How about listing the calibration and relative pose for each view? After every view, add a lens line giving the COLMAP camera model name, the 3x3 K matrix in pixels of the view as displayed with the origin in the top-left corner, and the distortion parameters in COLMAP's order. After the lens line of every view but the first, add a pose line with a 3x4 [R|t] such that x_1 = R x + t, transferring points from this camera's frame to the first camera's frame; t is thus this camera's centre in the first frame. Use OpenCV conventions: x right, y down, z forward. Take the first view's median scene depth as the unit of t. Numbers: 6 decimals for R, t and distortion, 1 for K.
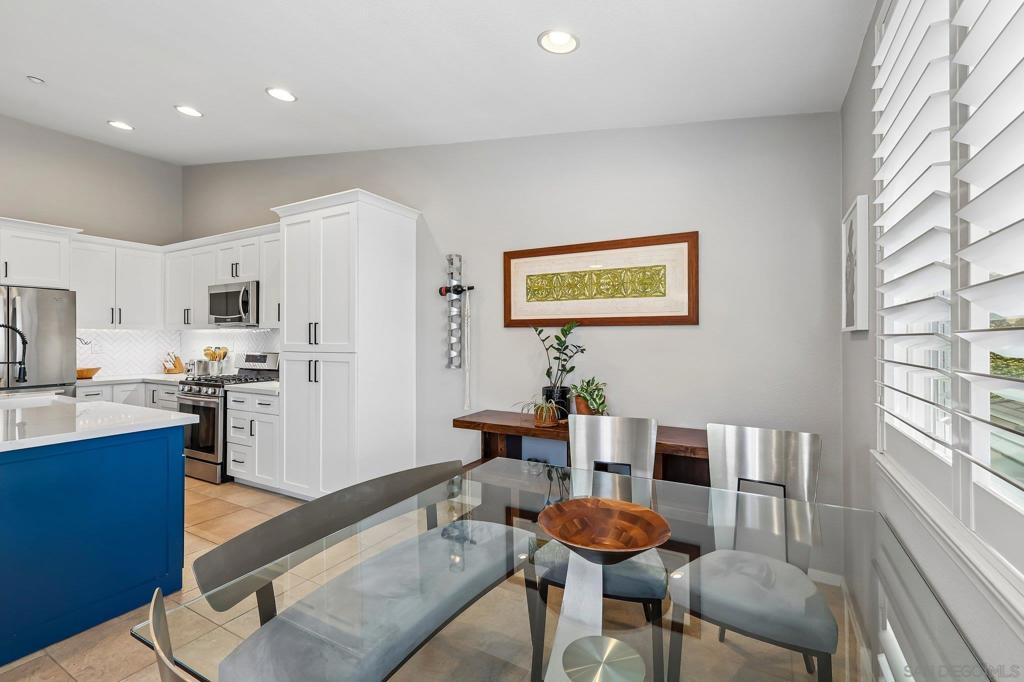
lens RADIAL K [[450.6, 0, 512.9], [0, 450.6, 338.7], [0, 0, 1]] dist [-0.002274, -0.000521]
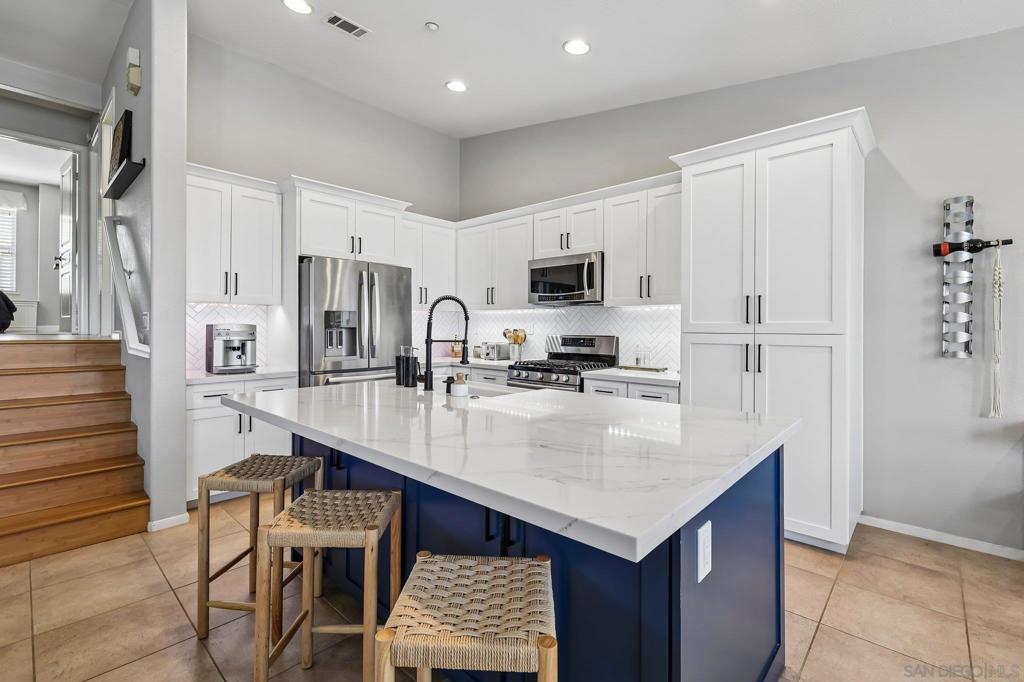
lens RADIAL K [[450.6, 0, 511.9], [0, 450.6, 330.2], [0, 0, 1]] dist [-0.002274, -0.000521]
pose [[0.973531, 0.006183, -0.228471, -0.585388], [-0.004764, 0.999966, 0.006760, 0.018588], [0.228505, -0.005493, 0.973527, 0.133945]]
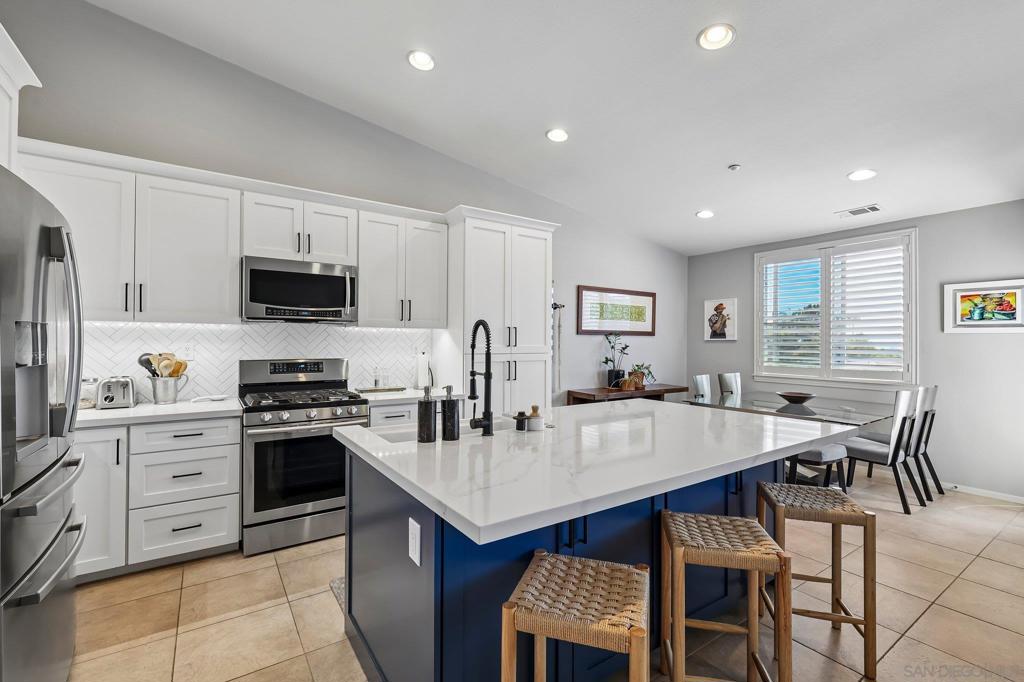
lens RADIAL K [[450.6, 0, 515.1], [0, 450.6, 339.1], [0, 0, 1]] dist [-0.002274, -0.000521]
pose [[0.444301, 0.007736, 0.895844, -1.251792], [-0.008477, 0.999954, -0.004431, -0.000944], [-0.895838, -0.005626, 0.444346, 0.440365]]
